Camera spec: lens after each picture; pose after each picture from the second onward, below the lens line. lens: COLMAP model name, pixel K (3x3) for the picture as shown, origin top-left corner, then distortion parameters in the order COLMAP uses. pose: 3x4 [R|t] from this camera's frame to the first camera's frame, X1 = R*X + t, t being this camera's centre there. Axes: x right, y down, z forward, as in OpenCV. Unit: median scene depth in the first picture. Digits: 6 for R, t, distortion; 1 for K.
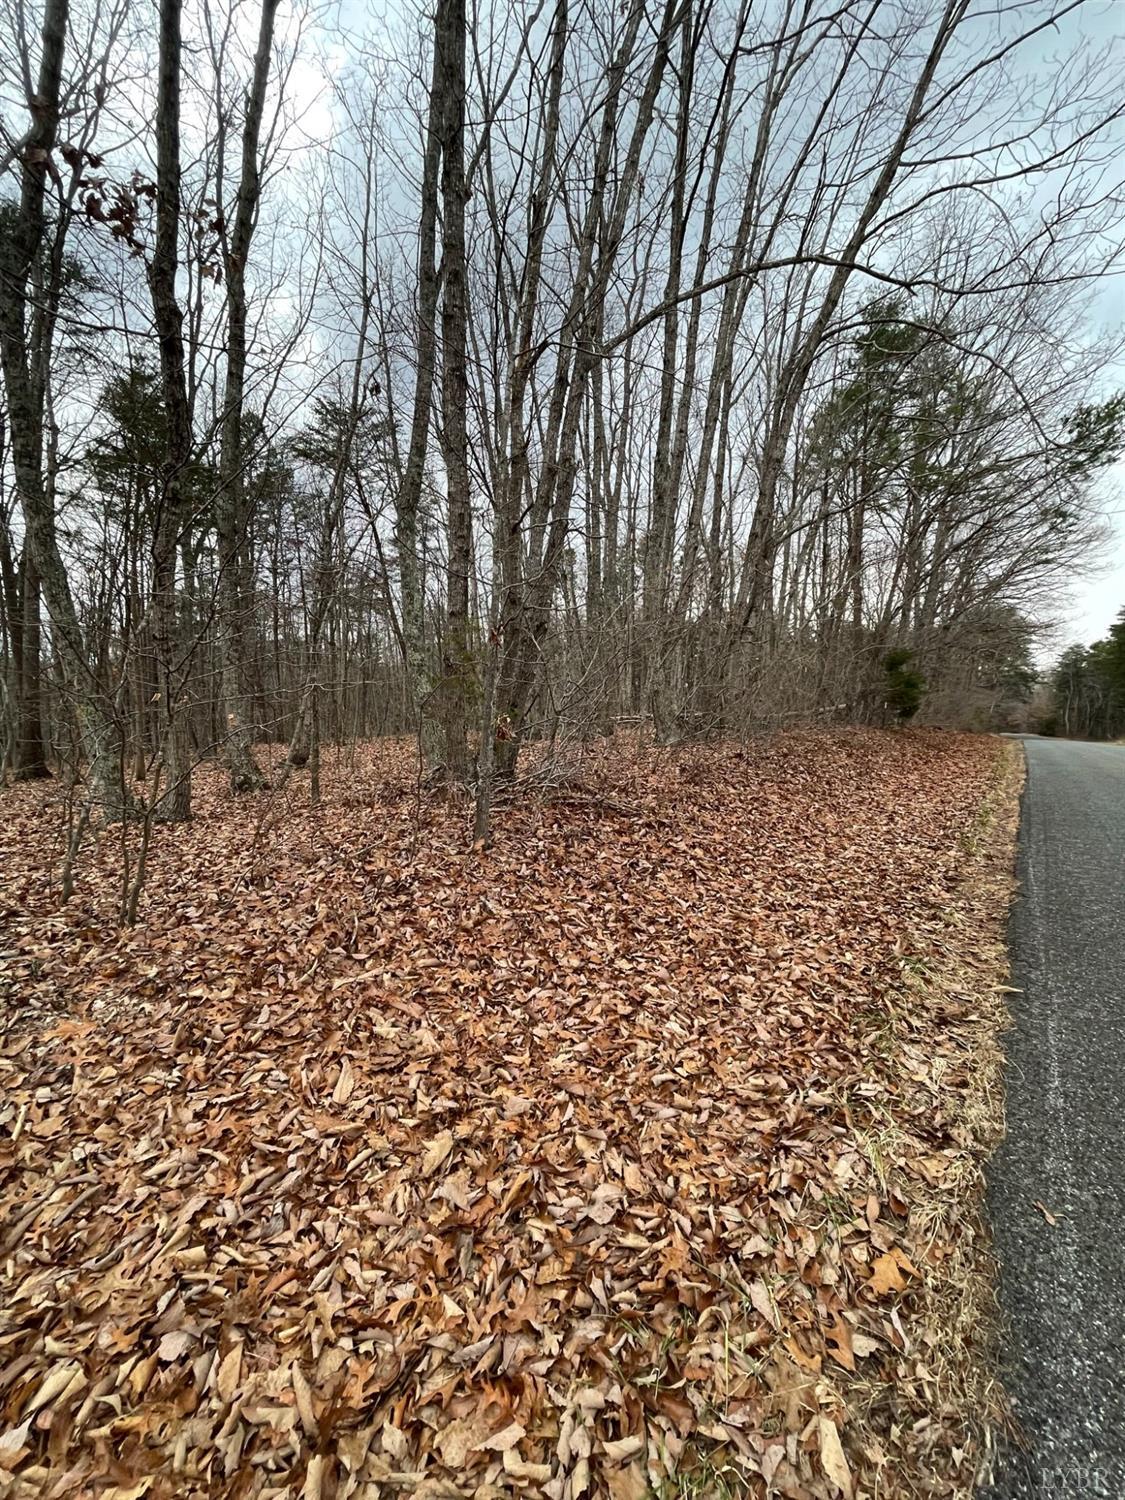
lens RADIAL K [[600.2, 0, 570.5], [0, 600.2, 749.9], [0, 0, 1]] dist [-0.001781, -0.000136]
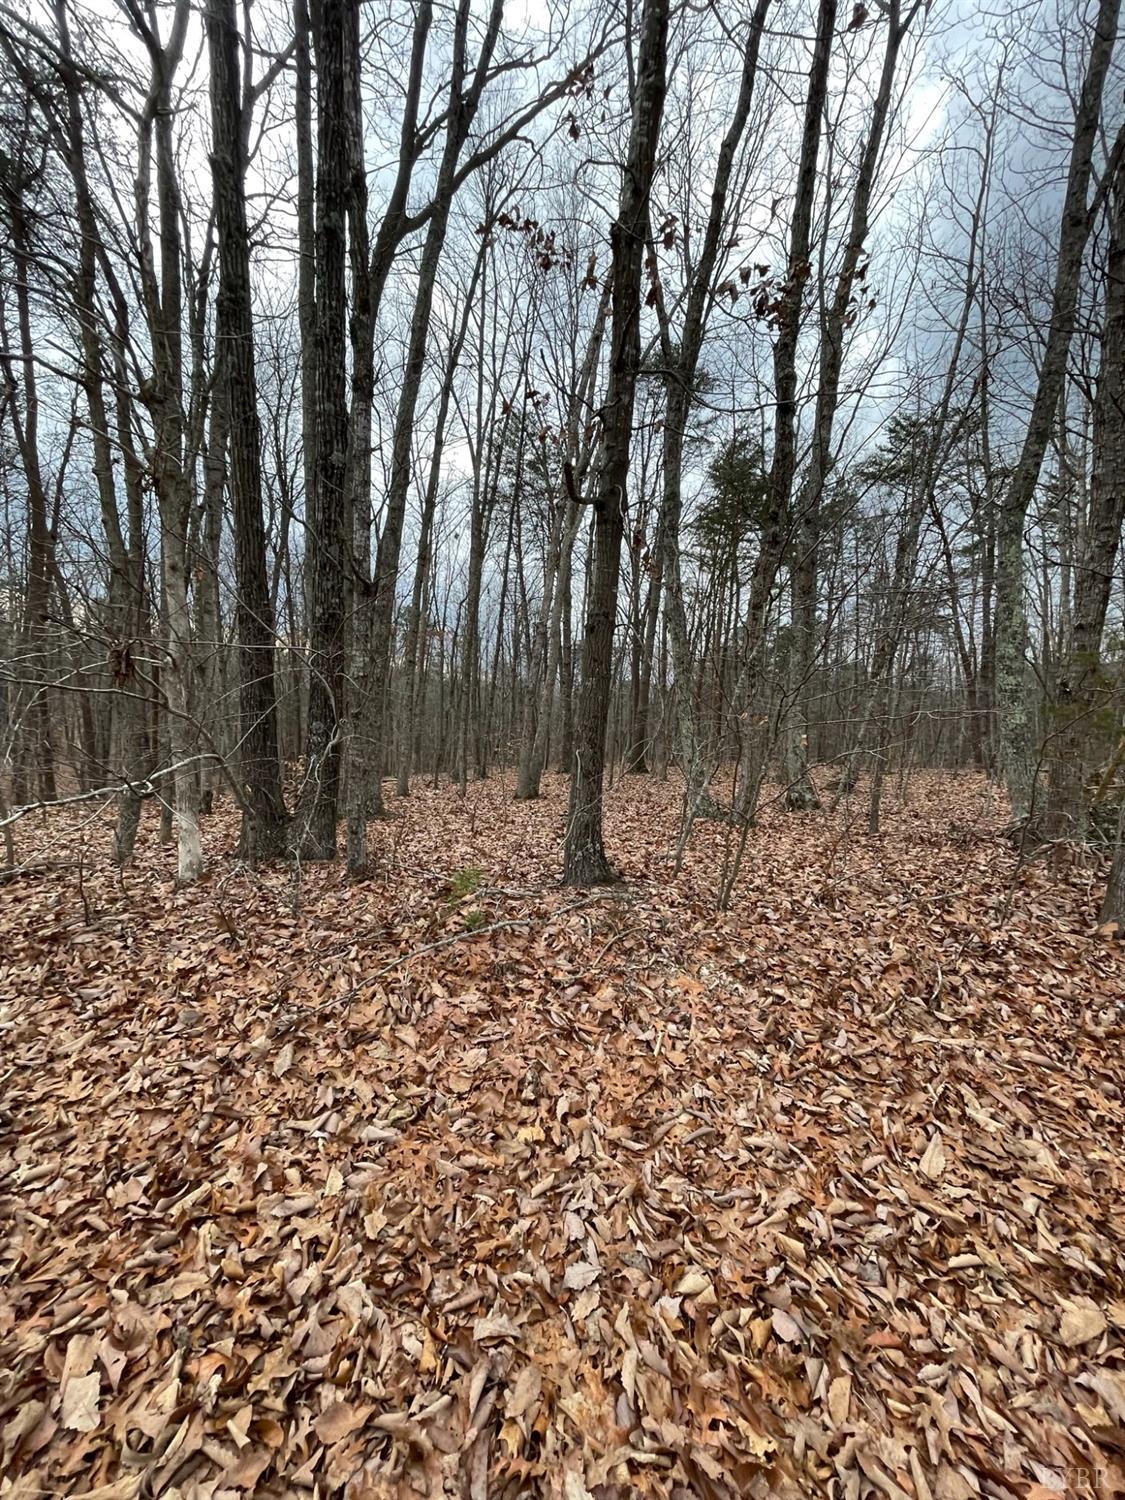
lens RADIAL K [[601.4, 0, 570.5], [0, 601.4, 748.9], [0, 0, 1]] dist [-0.000908, 0.000457]
pose [[0.675265, 0.082918, -0.732899, -0.118266], [-0.111650, 0.993702, 0.009554, 0.001561], [0.729075, 0.075377, 0.680270, -0.047476]]
